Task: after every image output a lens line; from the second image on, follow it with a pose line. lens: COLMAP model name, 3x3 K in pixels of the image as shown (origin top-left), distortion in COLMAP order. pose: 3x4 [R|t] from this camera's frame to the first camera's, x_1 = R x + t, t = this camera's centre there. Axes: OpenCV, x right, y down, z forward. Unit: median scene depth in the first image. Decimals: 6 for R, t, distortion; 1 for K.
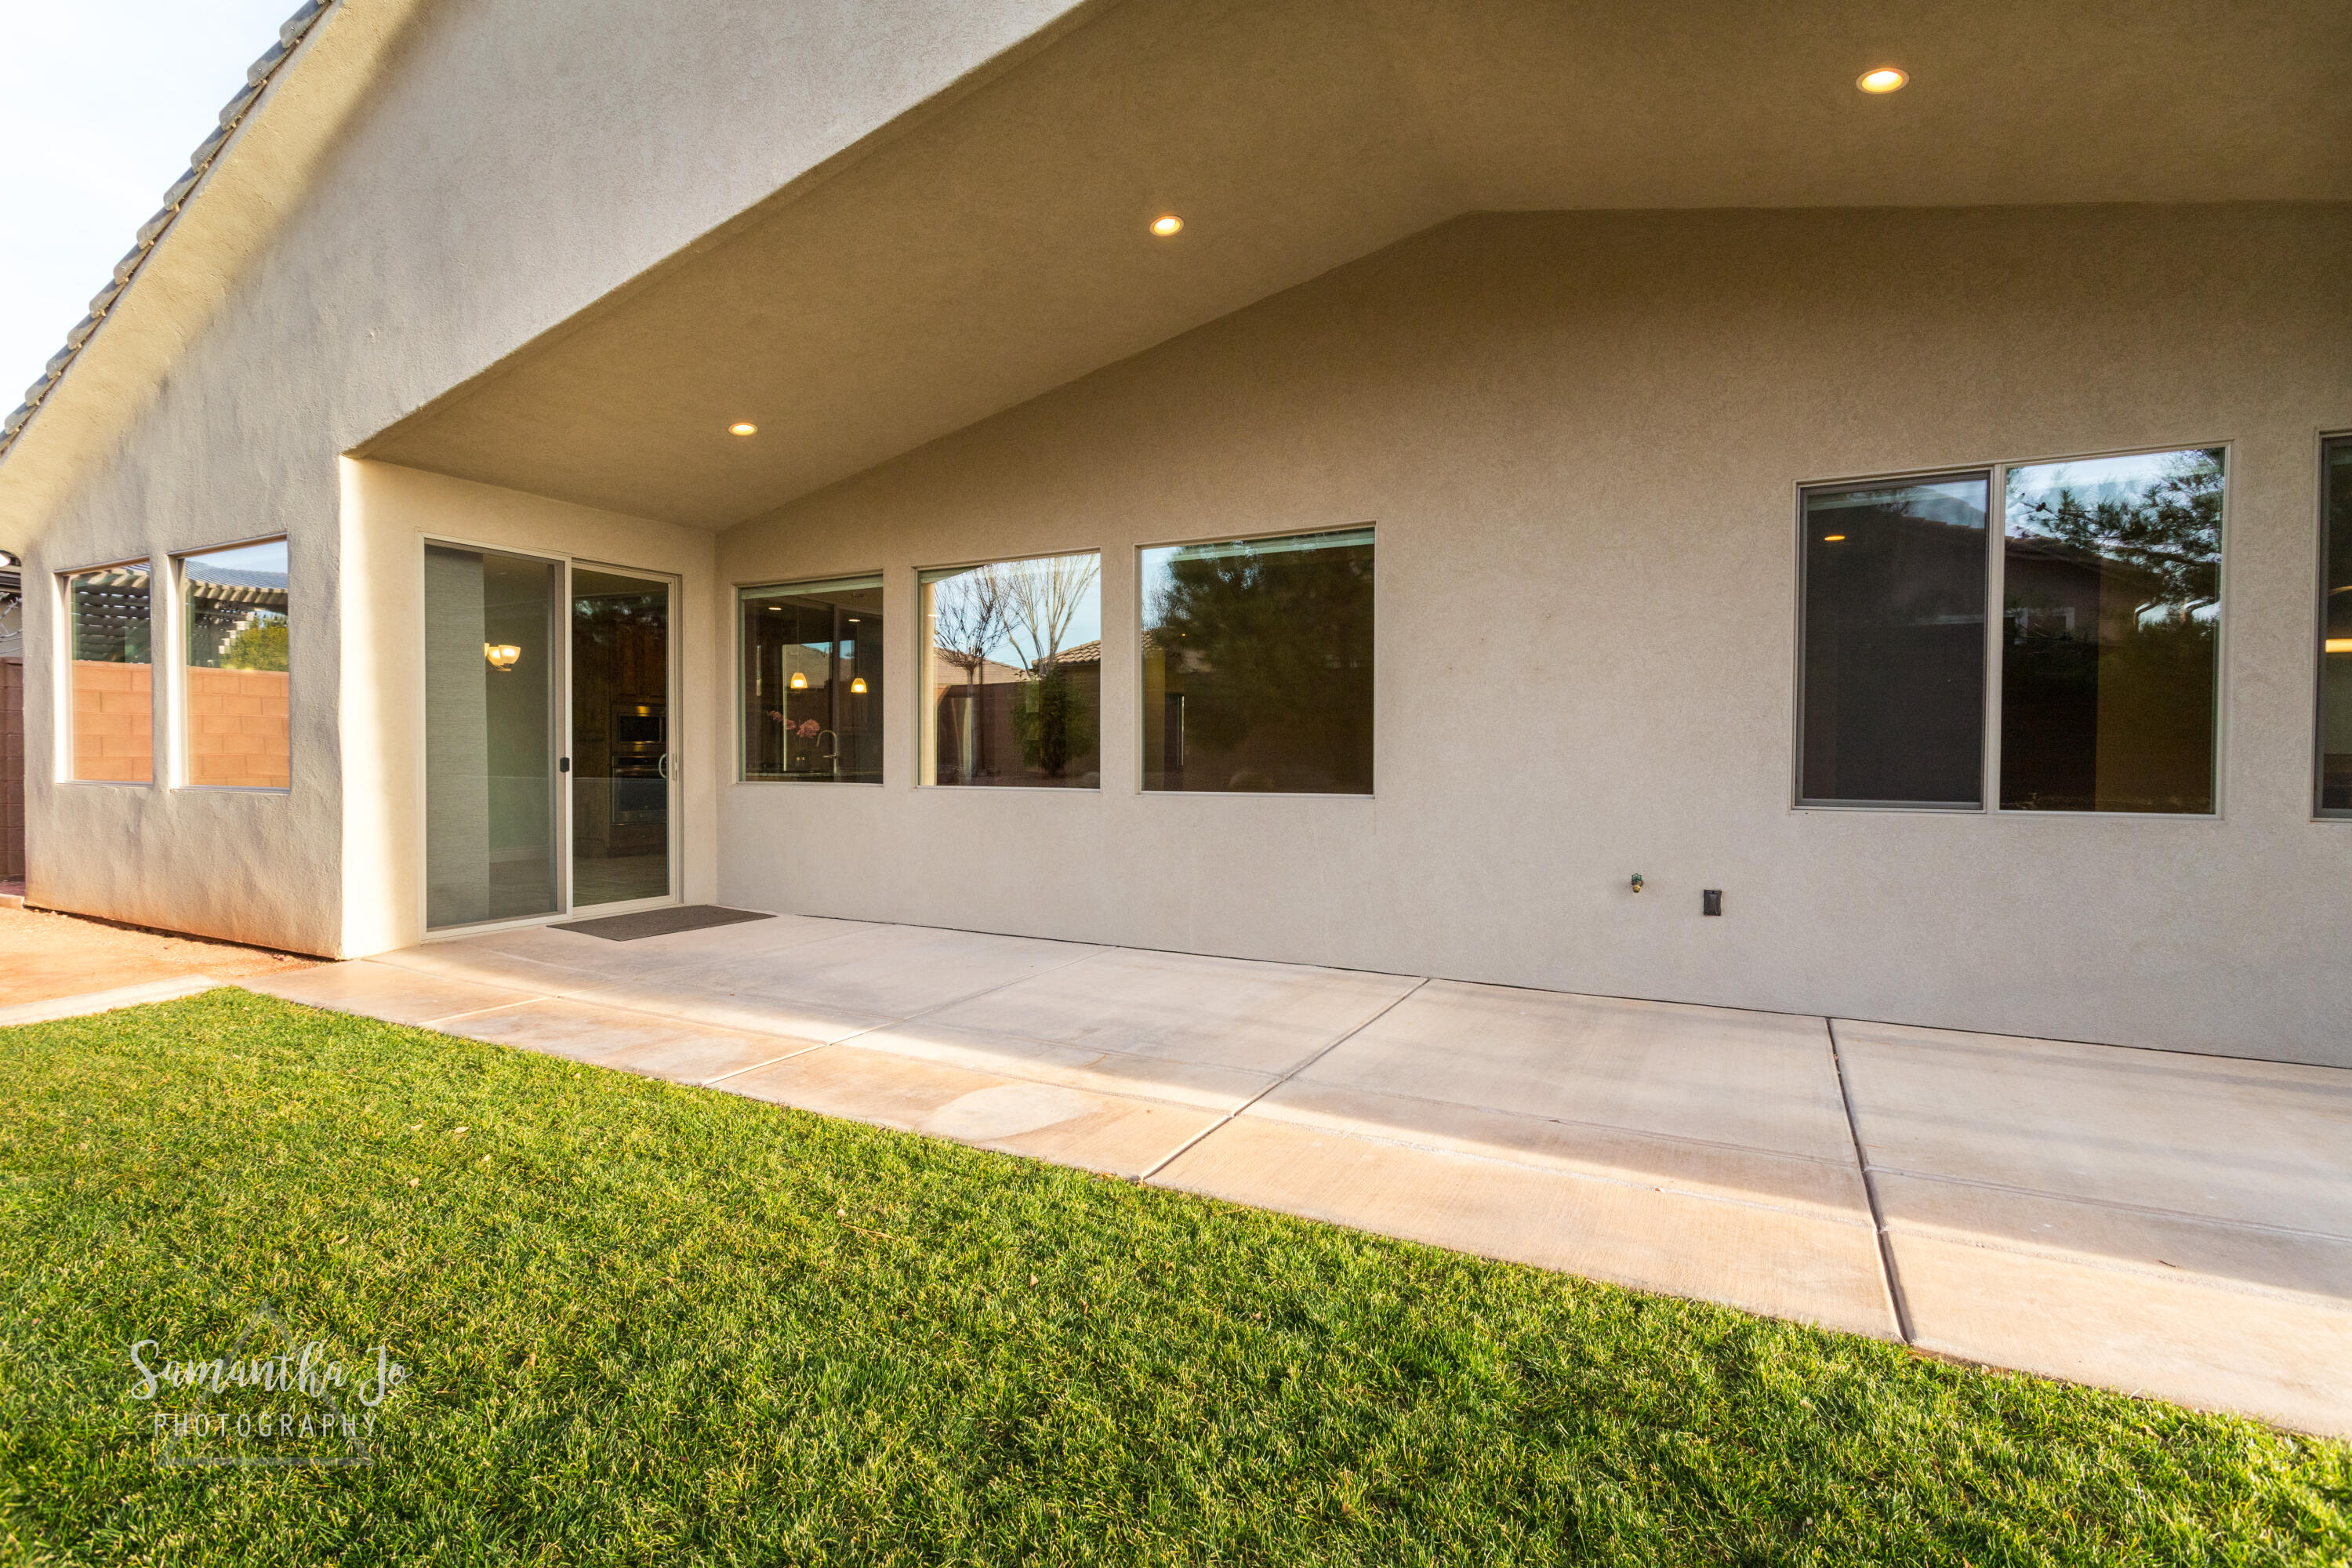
lens RADIAL K [[1125.4, 0, 1172.7], [0, 1125.4, 774.6], [0, 0, 1]] dist [-0.001070, -0.000460]
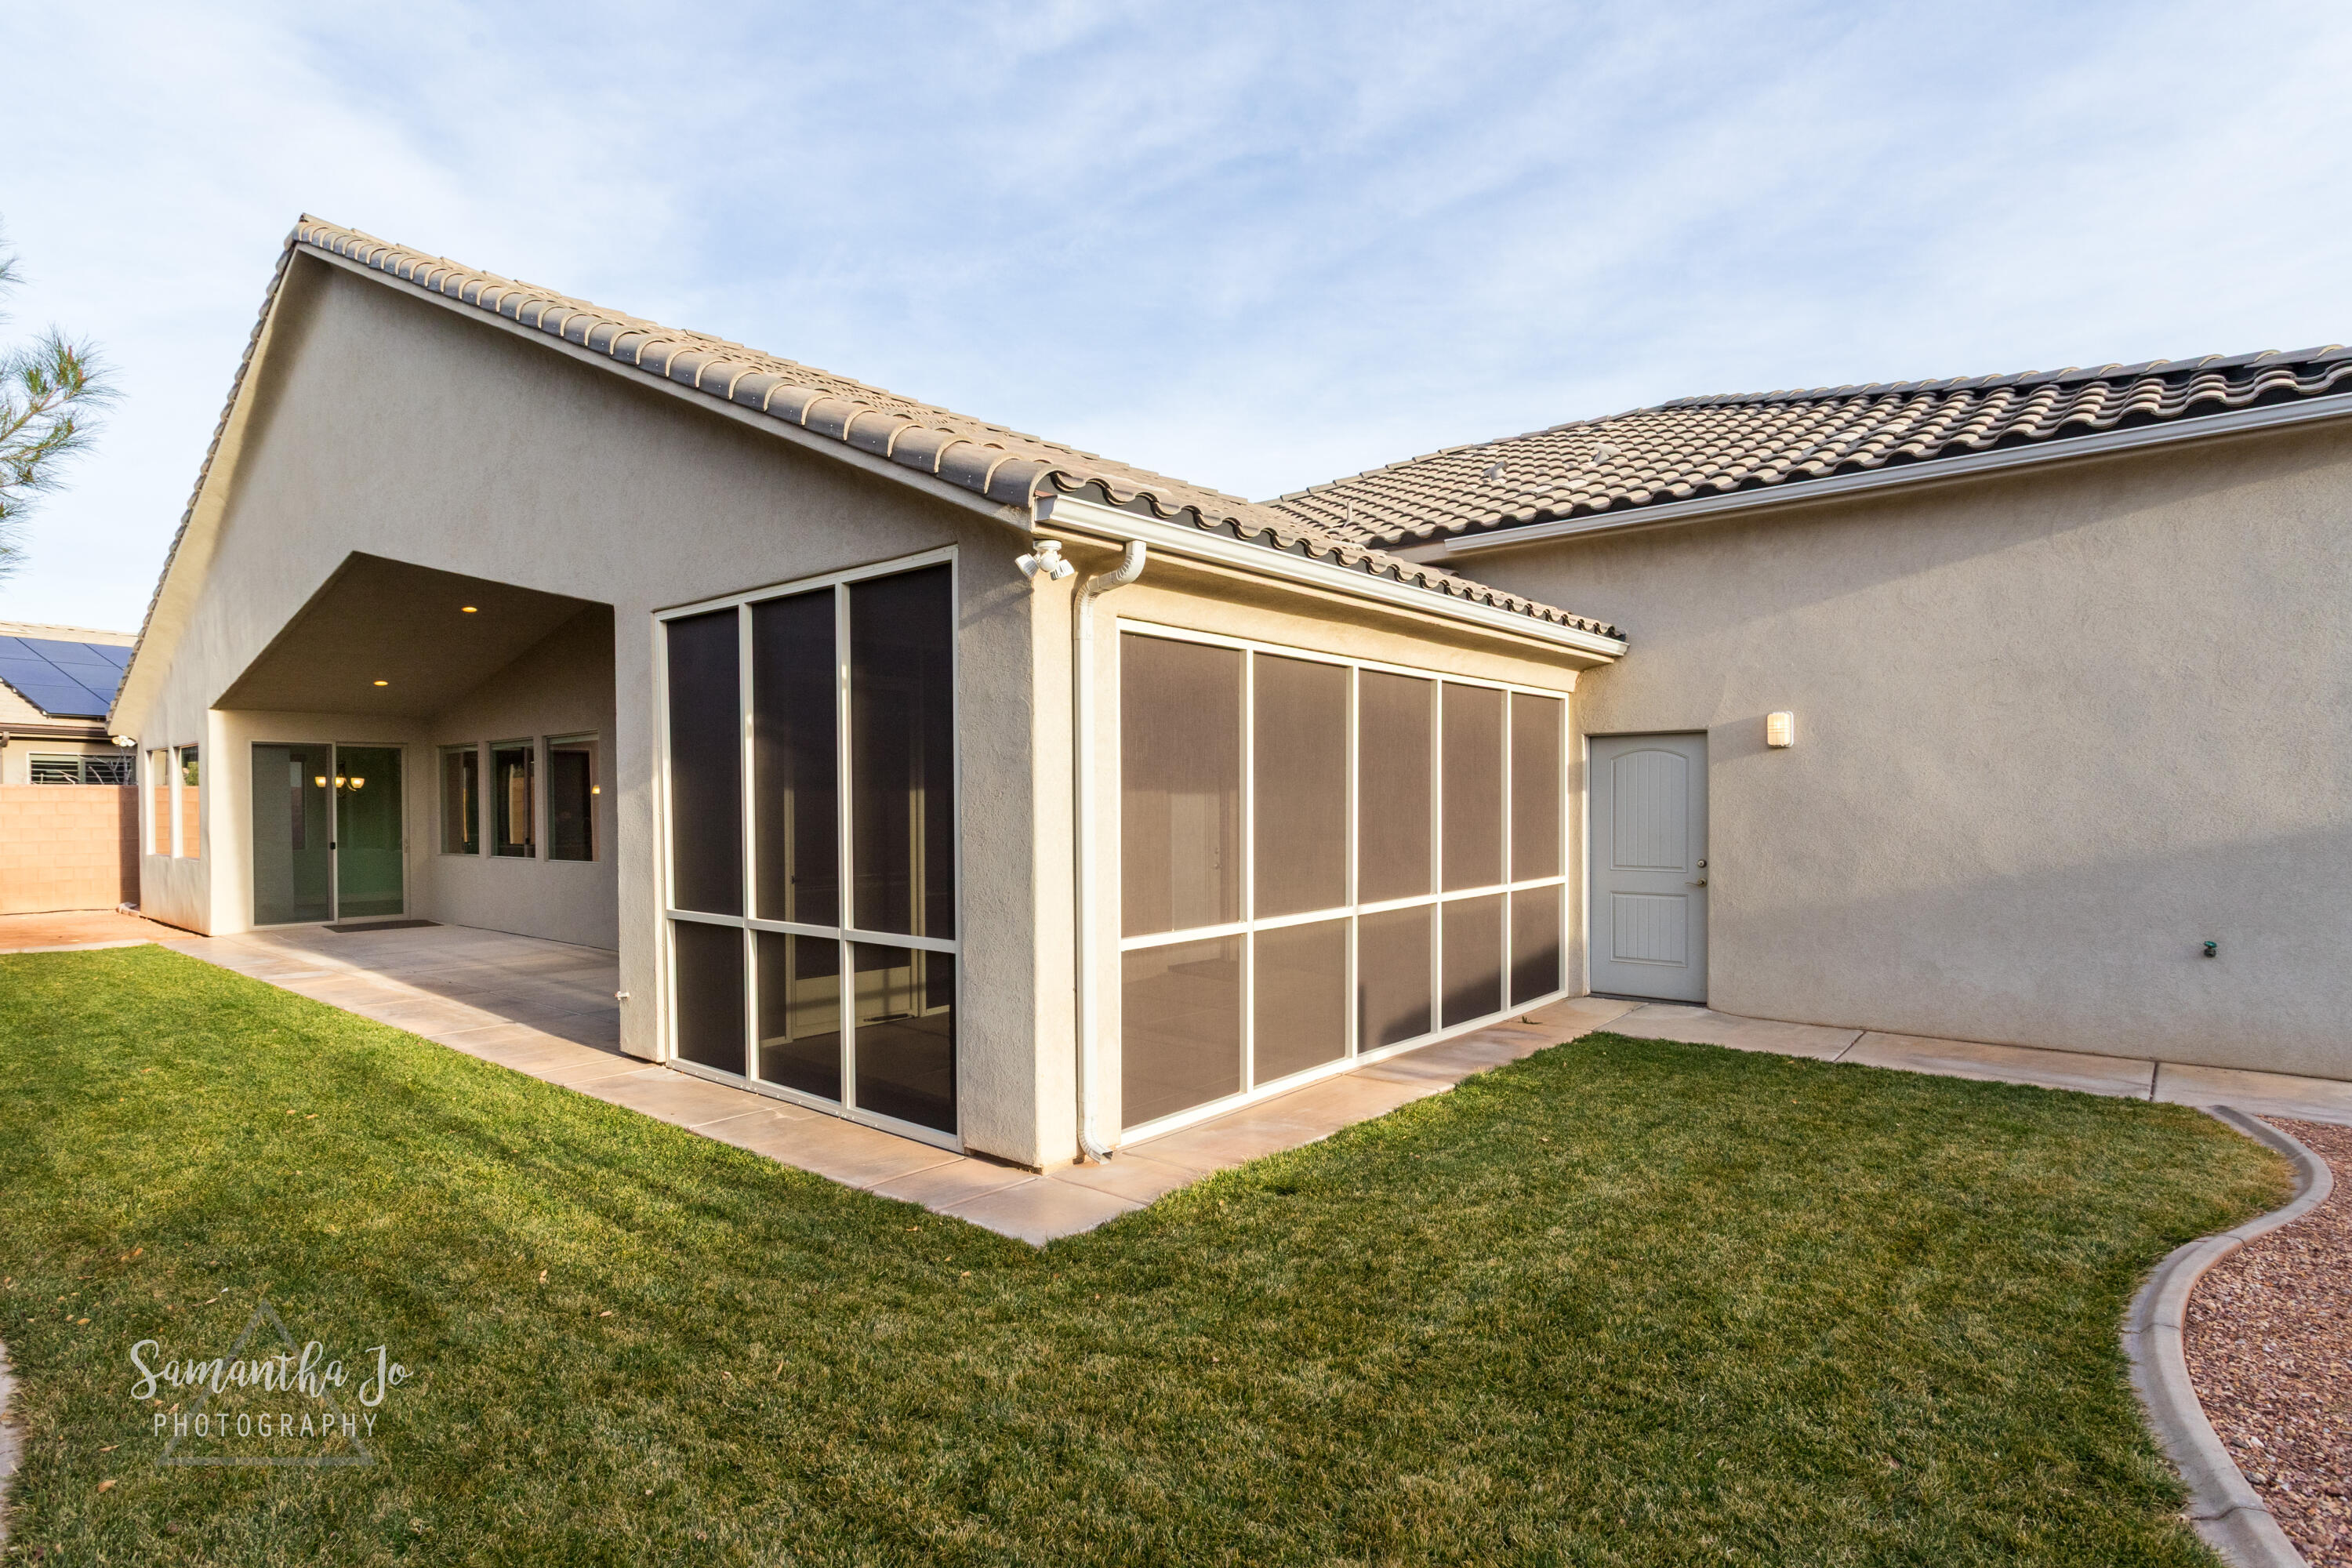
lens RADIAL K [[1194.1, 0, 1116.6], [0, 1194.1, 822.5], [0, 0, 1]] dist [-0.001950, 0.000017]
pose [[0.969482, -0.007964, -0.245035, 1.420678], [0.003785, 0.999839, -0.017519, -0.007869], [0.245135, 0.016057, 0.969356, -0.754197]]
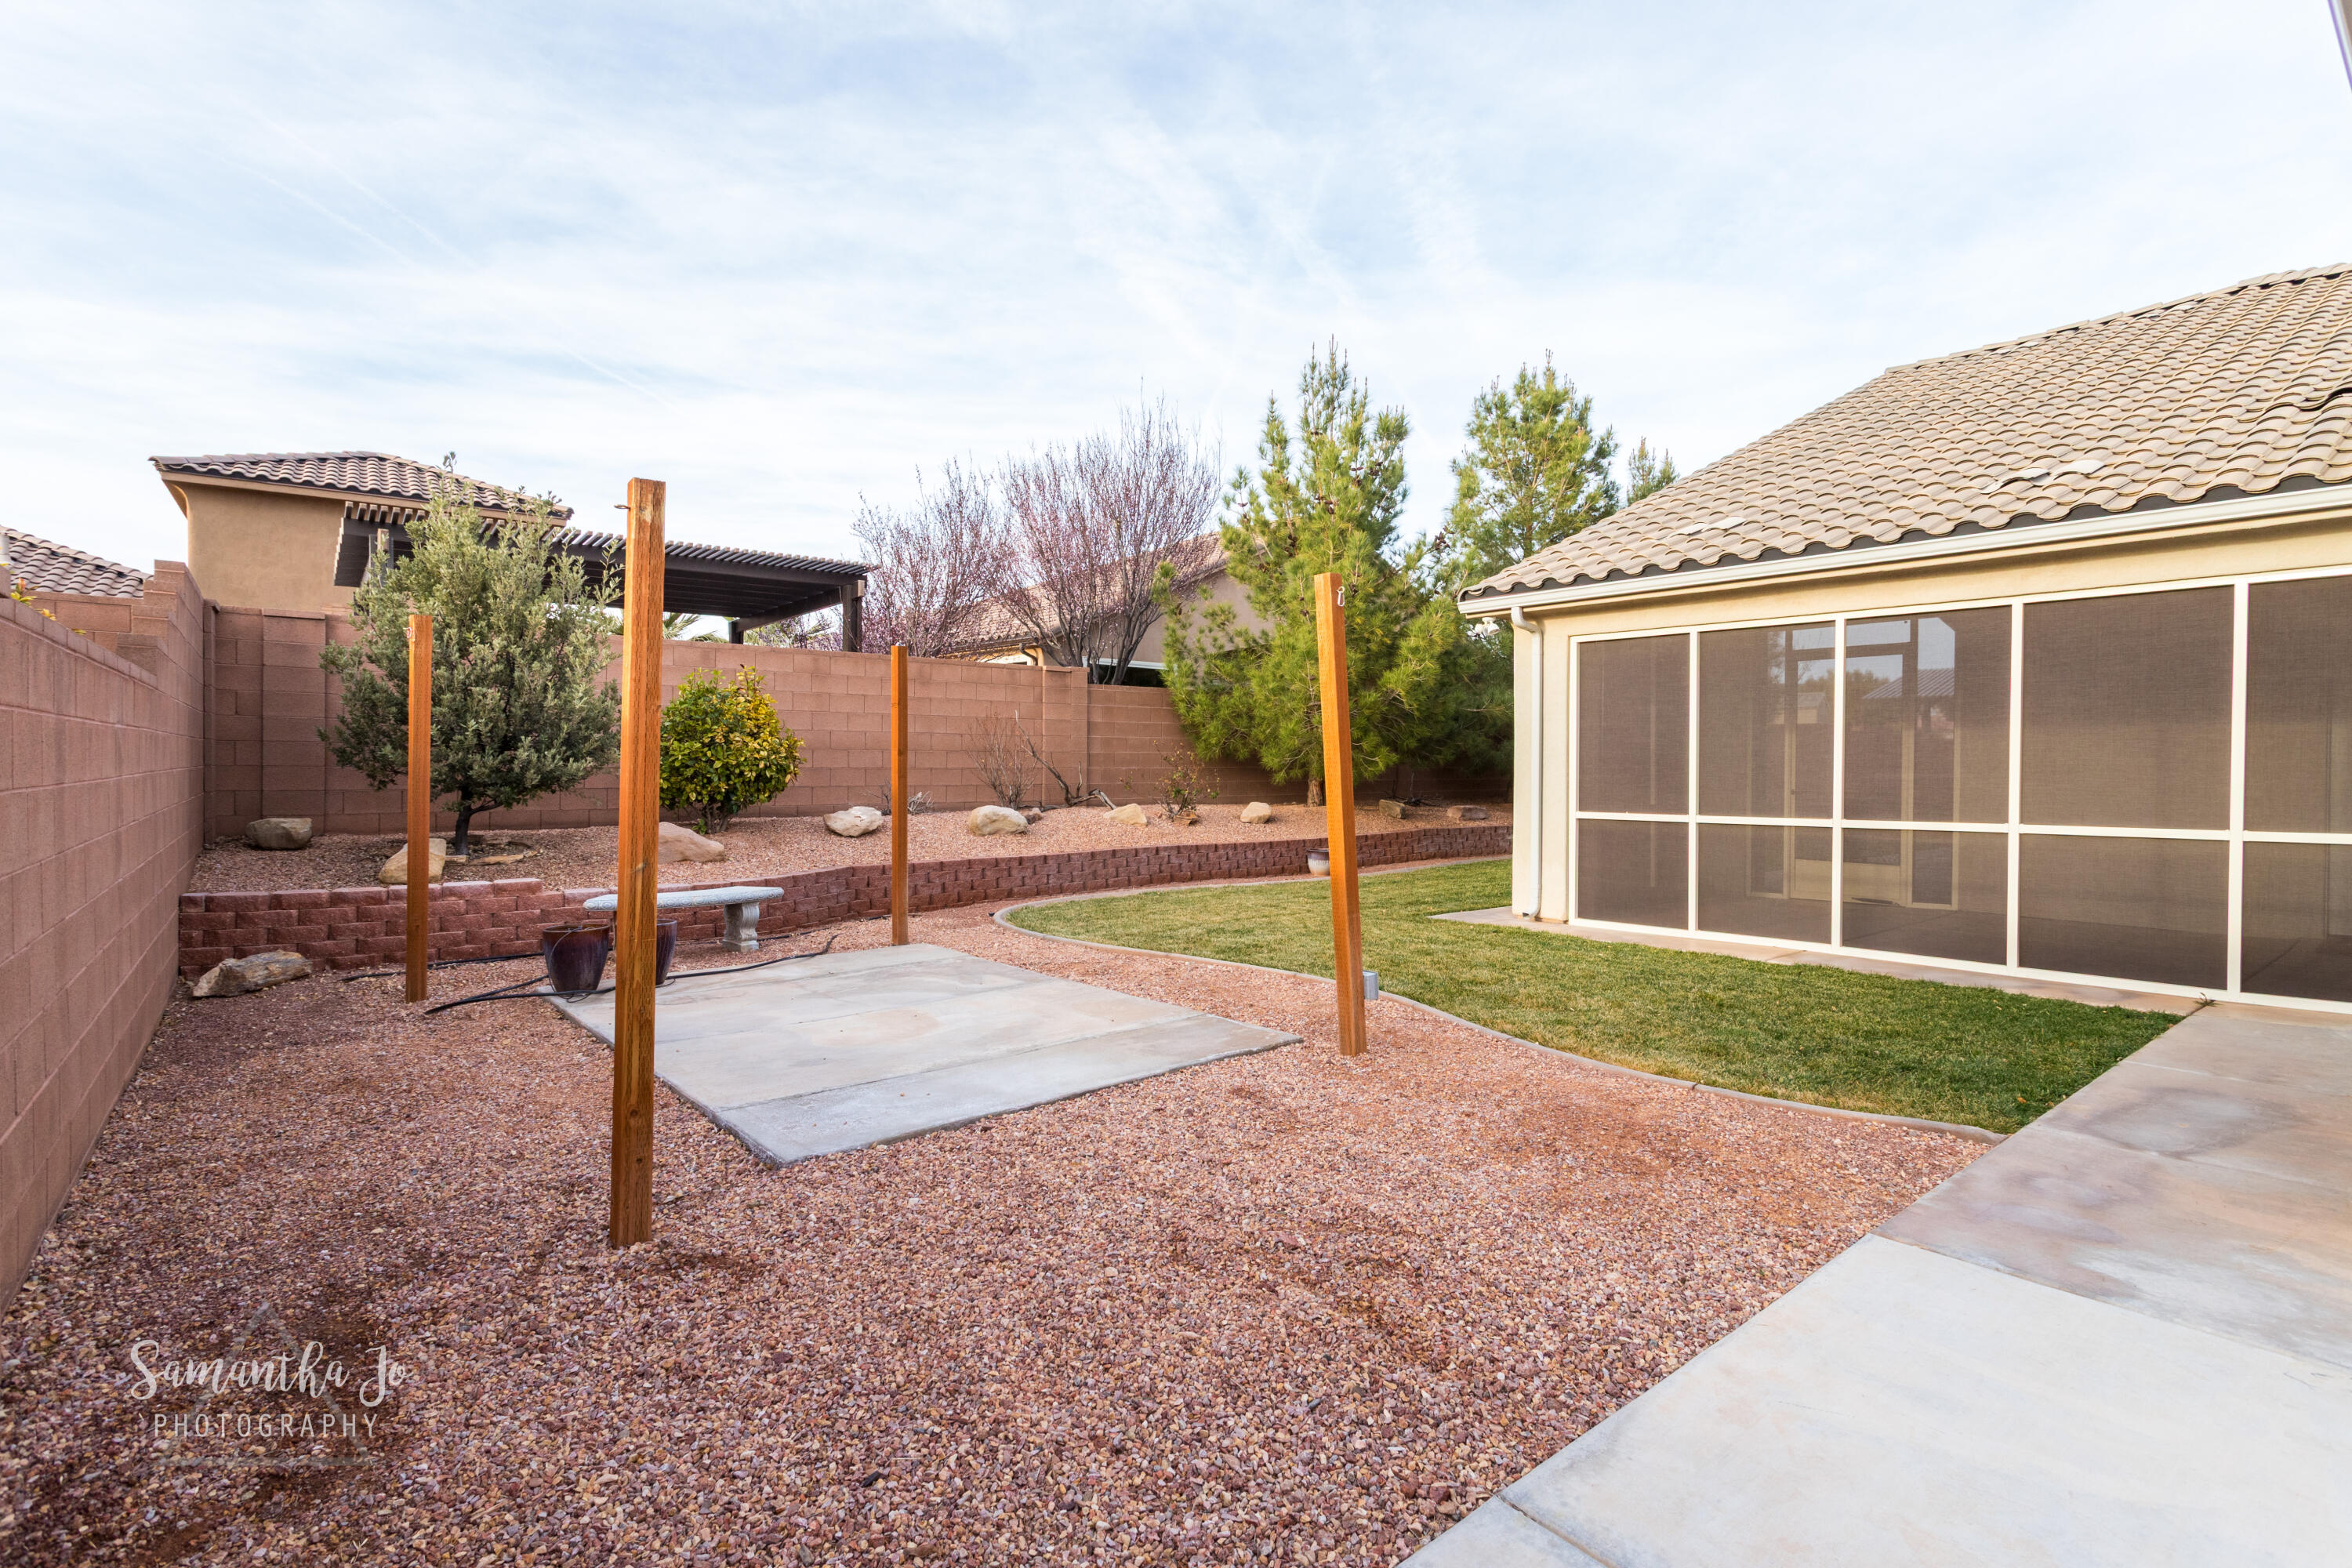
lens RADIAL K [[1125.4, 0, 1172.7], [0, 1125.4, 774.6], [0, 0, 1]] dist [-0.001070, -0.000460]
pose [[-0.390981, 0.000508, -0.920399, 2.765217], [-0.034070, 0.999307, 0.015024, 0.007964], [0.919768, 0.037232, -0.390693, 0.155374]]
